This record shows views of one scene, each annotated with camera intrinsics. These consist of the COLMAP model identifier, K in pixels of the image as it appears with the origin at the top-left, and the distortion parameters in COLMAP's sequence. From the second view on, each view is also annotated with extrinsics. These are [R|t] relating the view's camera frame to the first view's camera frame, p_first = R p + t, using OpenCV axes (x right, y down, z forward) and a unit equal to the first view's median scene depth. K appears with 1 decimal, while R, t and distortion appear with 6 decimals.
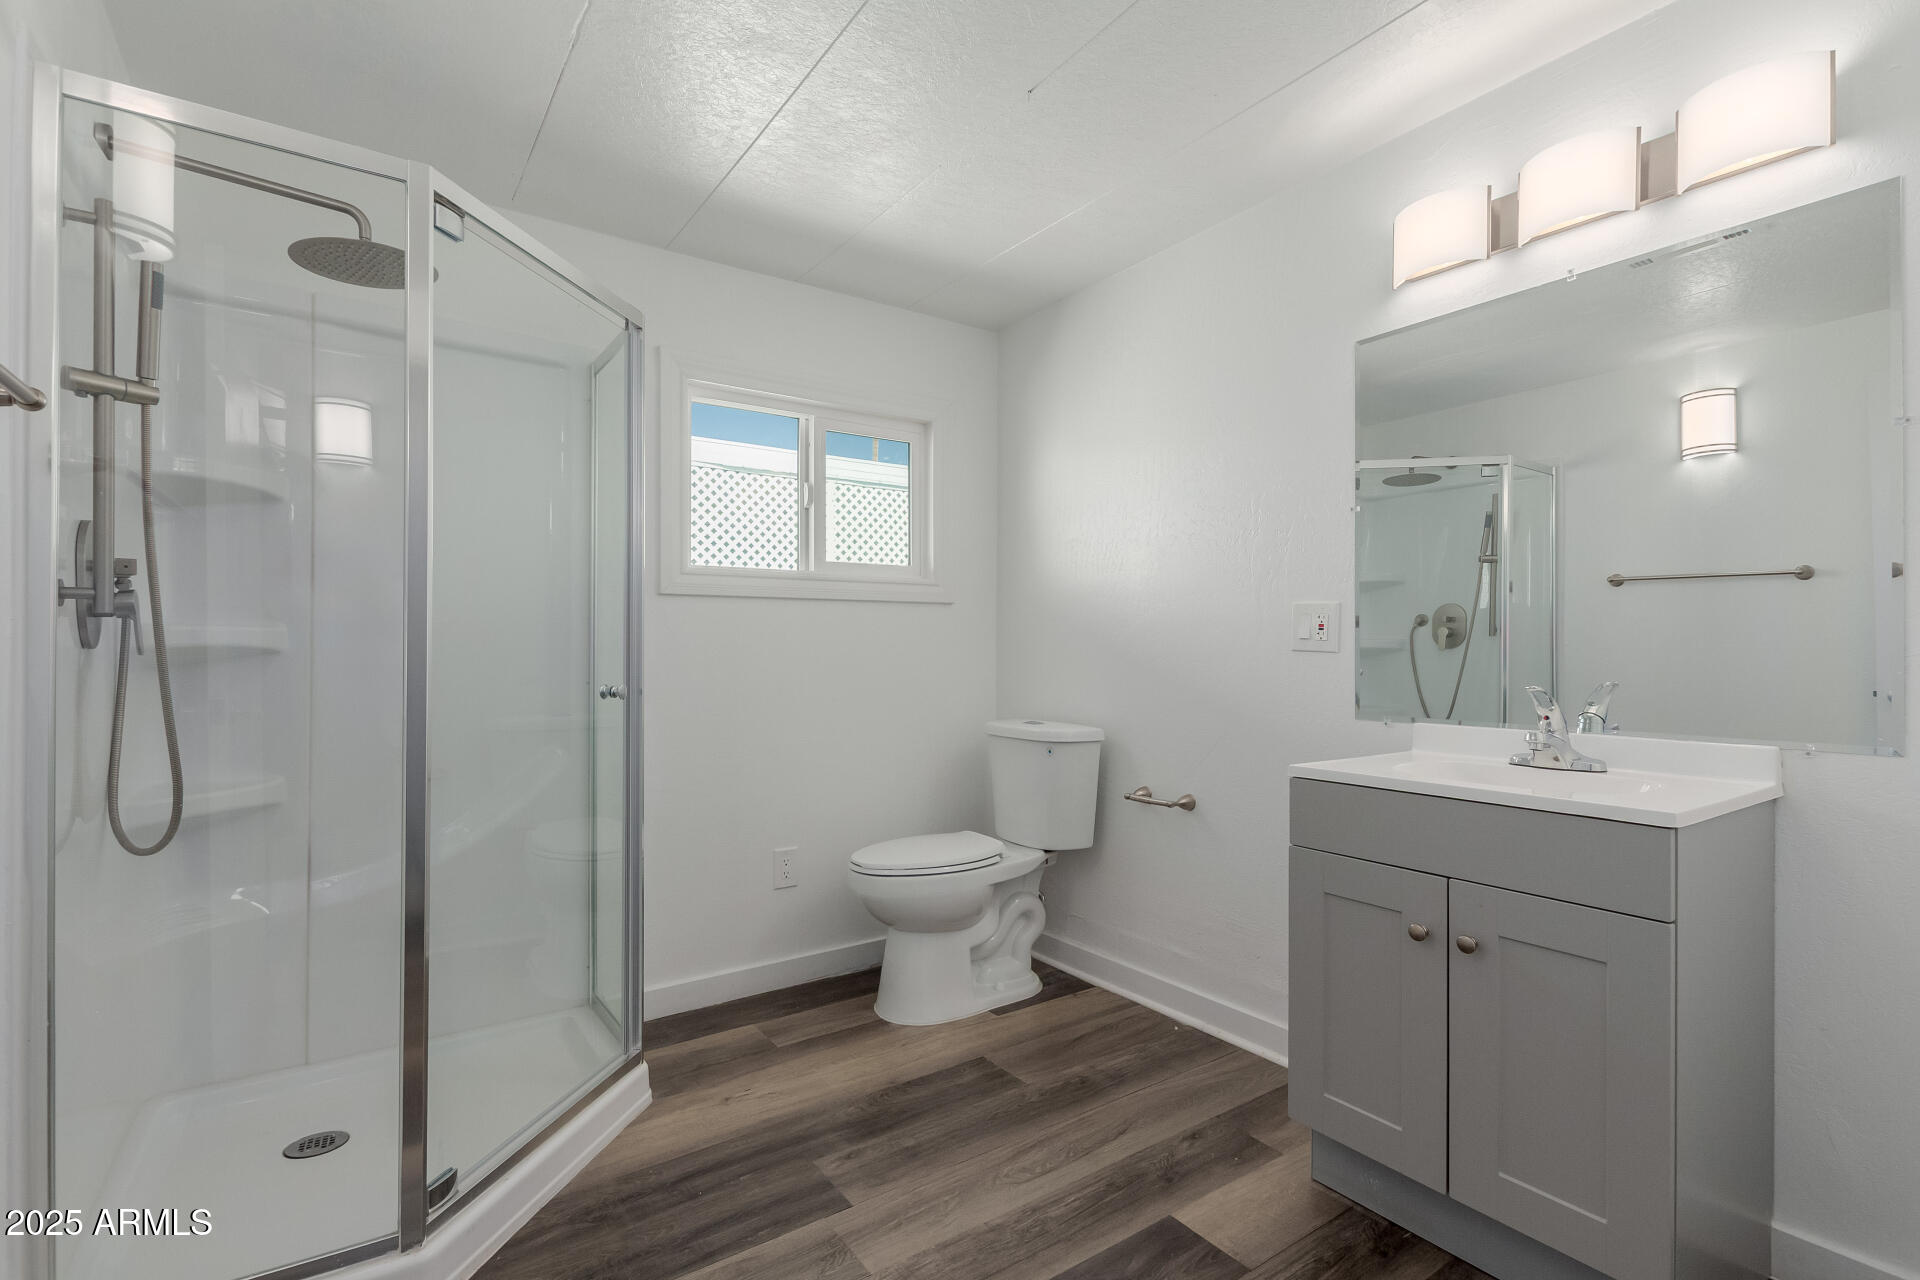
lens RADIAL K [[893.7, 0, 961.2], [0, 893.7, 639.6], [0, 0, 1]] dist [-0.000419, -0.000420]
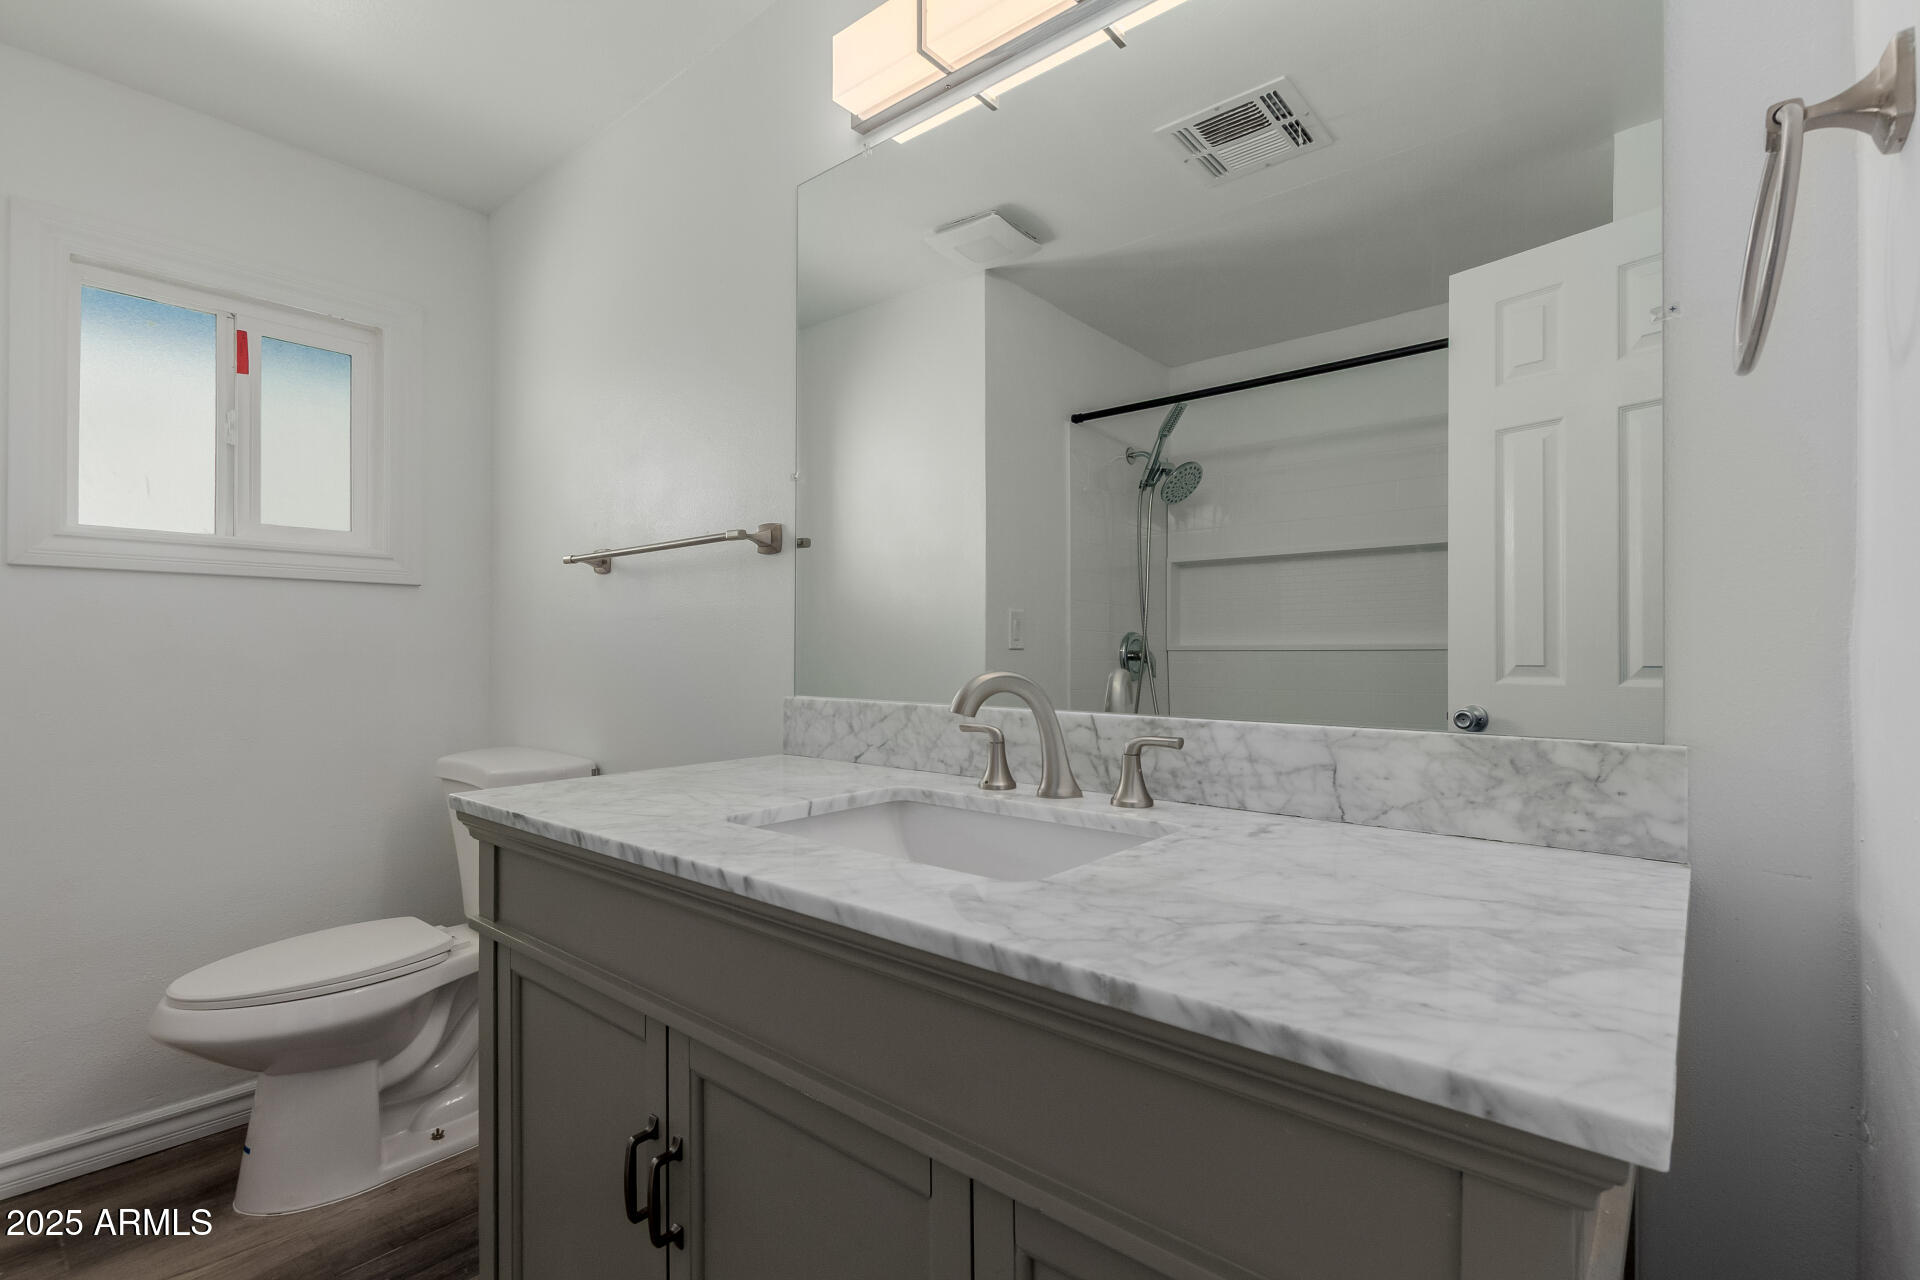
lens RADIAL K [[893.7, 0, 957.1], [0, 893.7, 636.4], [0, 0, 1]] dist [-0.000419, -0.000420]
pose [[0.963443, 0.000427, 0.267912, 0.221768], [-0.004313, 0.999894, 0.013918, -0.012433], [-0.267877, -0.014565, 0.963343, 0.200334]]
